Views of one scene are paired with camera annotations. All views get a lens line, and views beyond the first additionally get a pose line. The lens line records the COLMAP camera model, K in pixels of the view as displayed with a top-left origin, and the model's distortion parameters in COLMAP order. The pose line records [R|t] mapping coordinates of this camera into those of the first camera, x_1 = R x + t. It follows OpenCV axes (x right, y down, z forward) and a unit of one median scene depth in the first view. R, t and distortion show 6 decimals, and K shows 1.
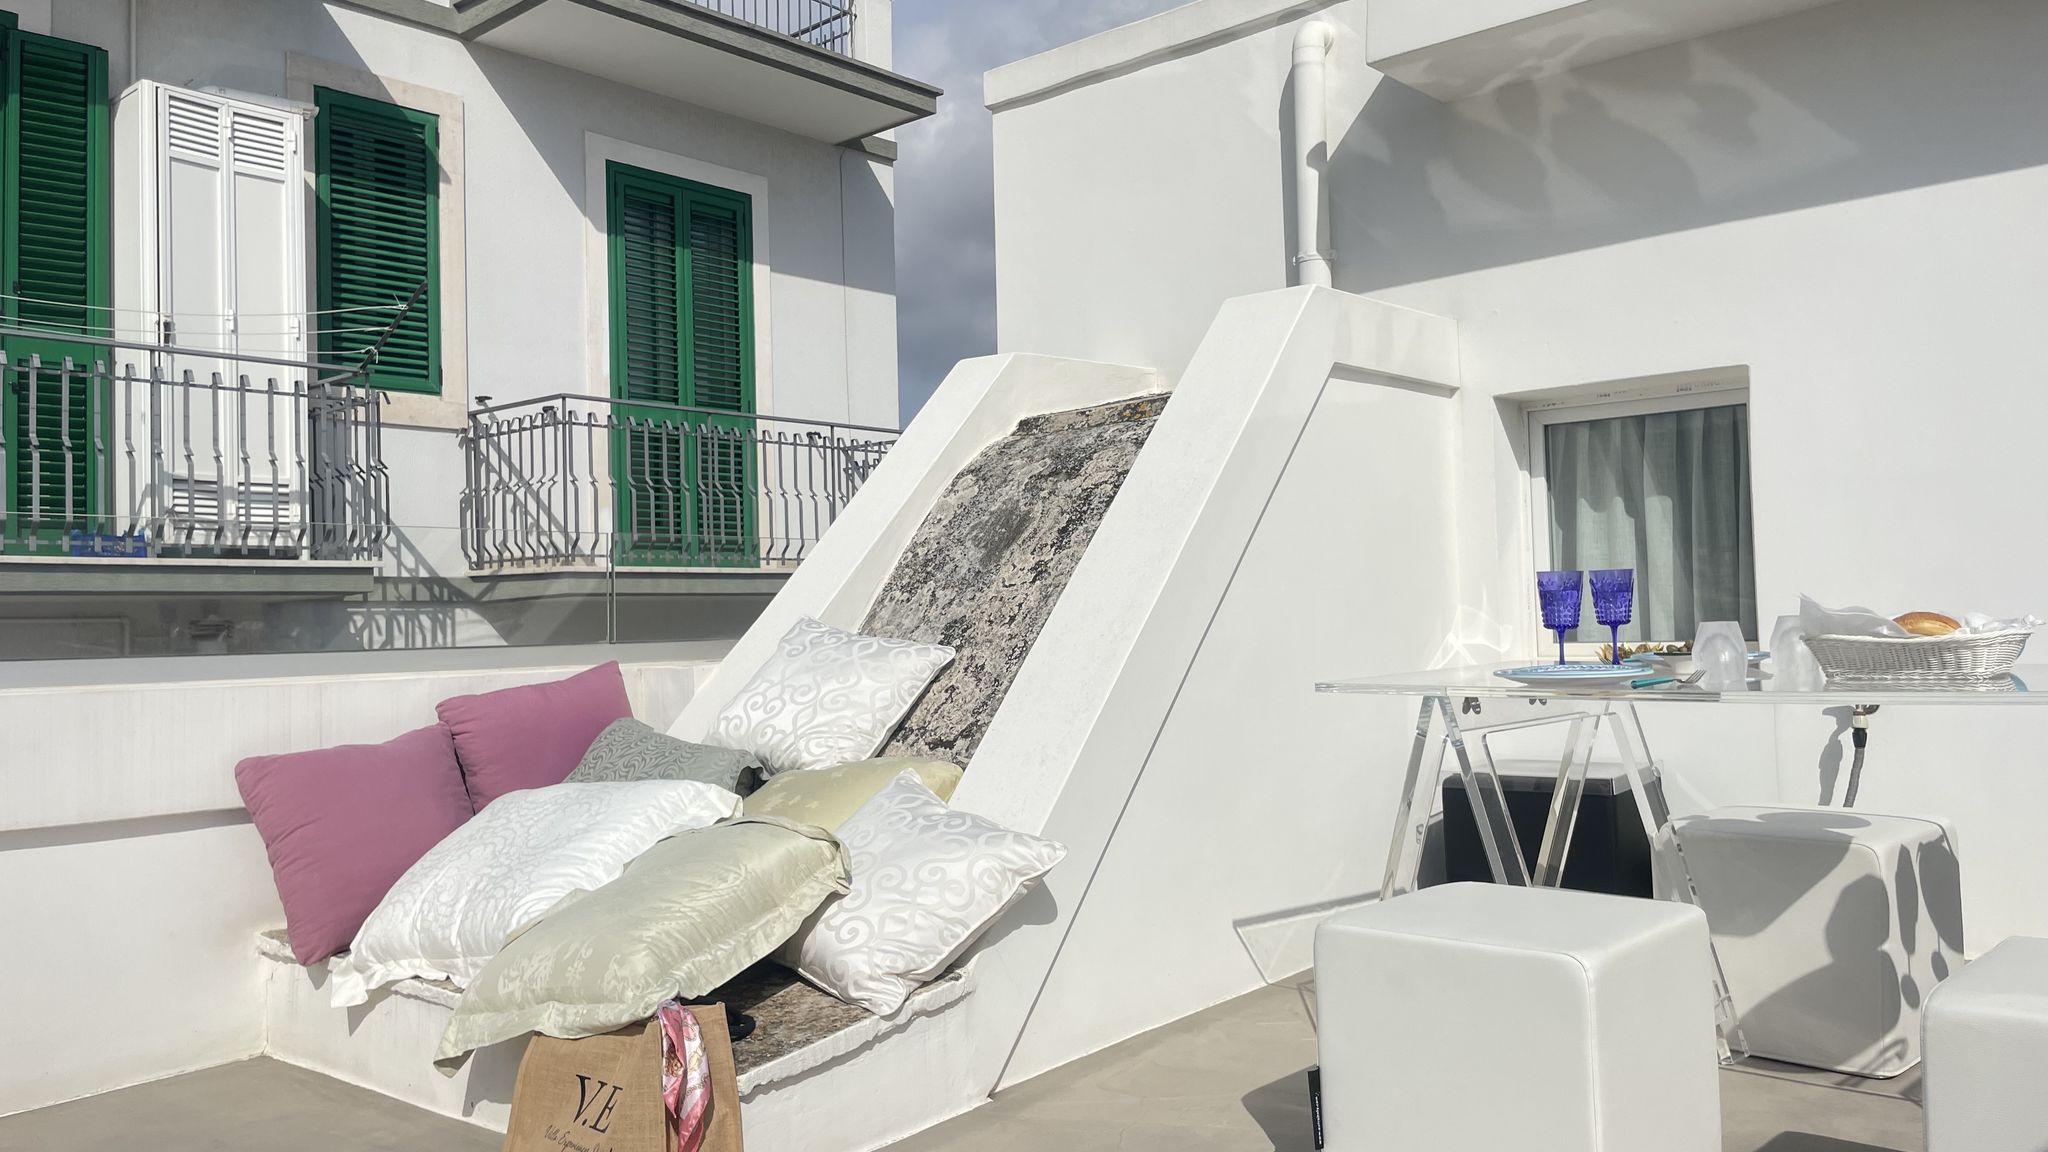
lens RADIAL K [[1520.4, 0, 1023.0], [0, 1520.4, 538.9], [0, 0, 1]] dist [0.097927, -0.158712]
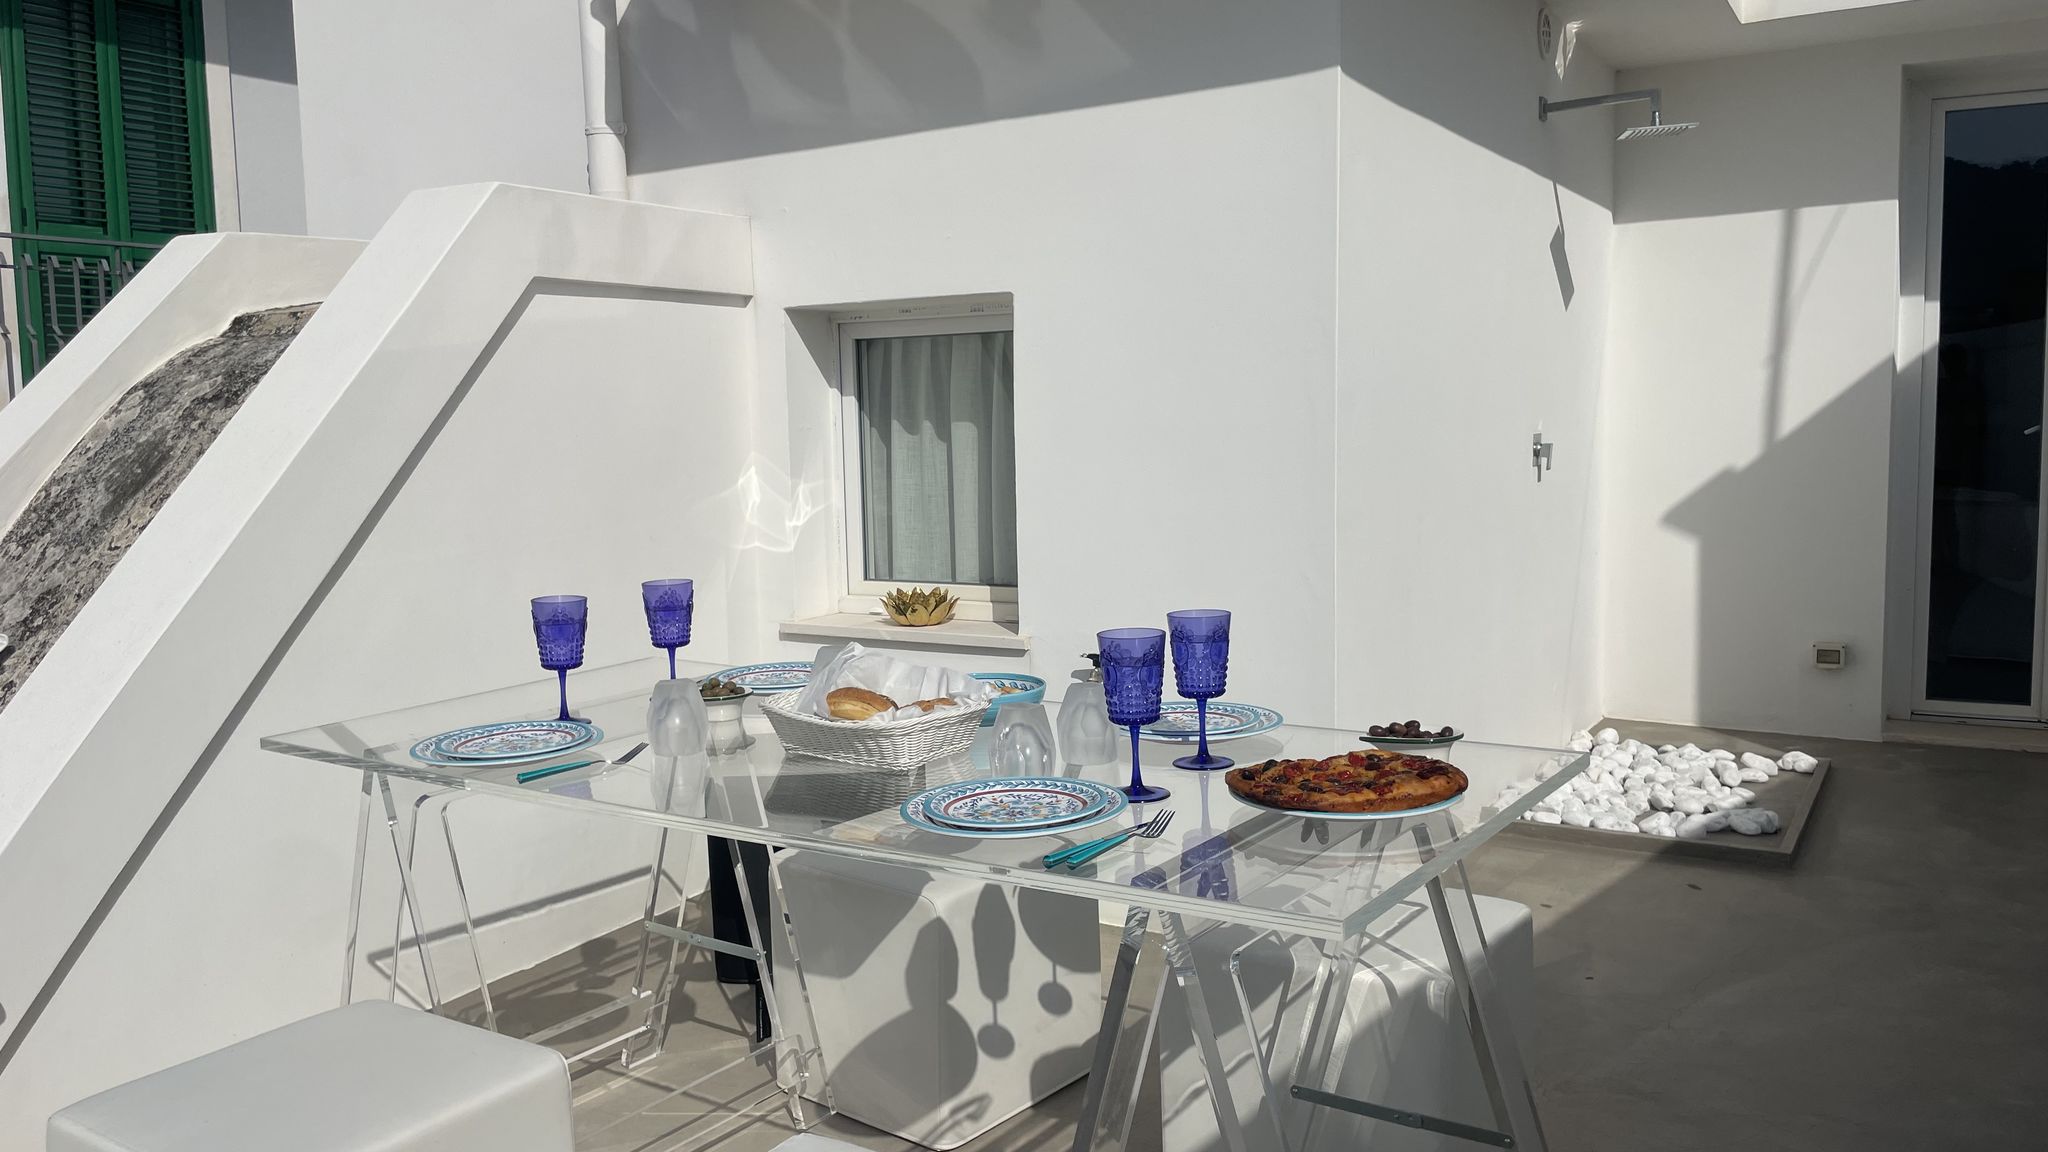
lens RADIAL K [[1520.4, 0, 1023.0], [0, 1520.4, 538.9], [0, 0, 1]] dist [0.097927, -0.158712]
pose [[0.984796, -0.010159, 0.173418, 0.302325], [-0.012492, 0.991563, 0.129025, -0.080051], [-0.173266, -0.129229, 0.976360, 0.106492]]
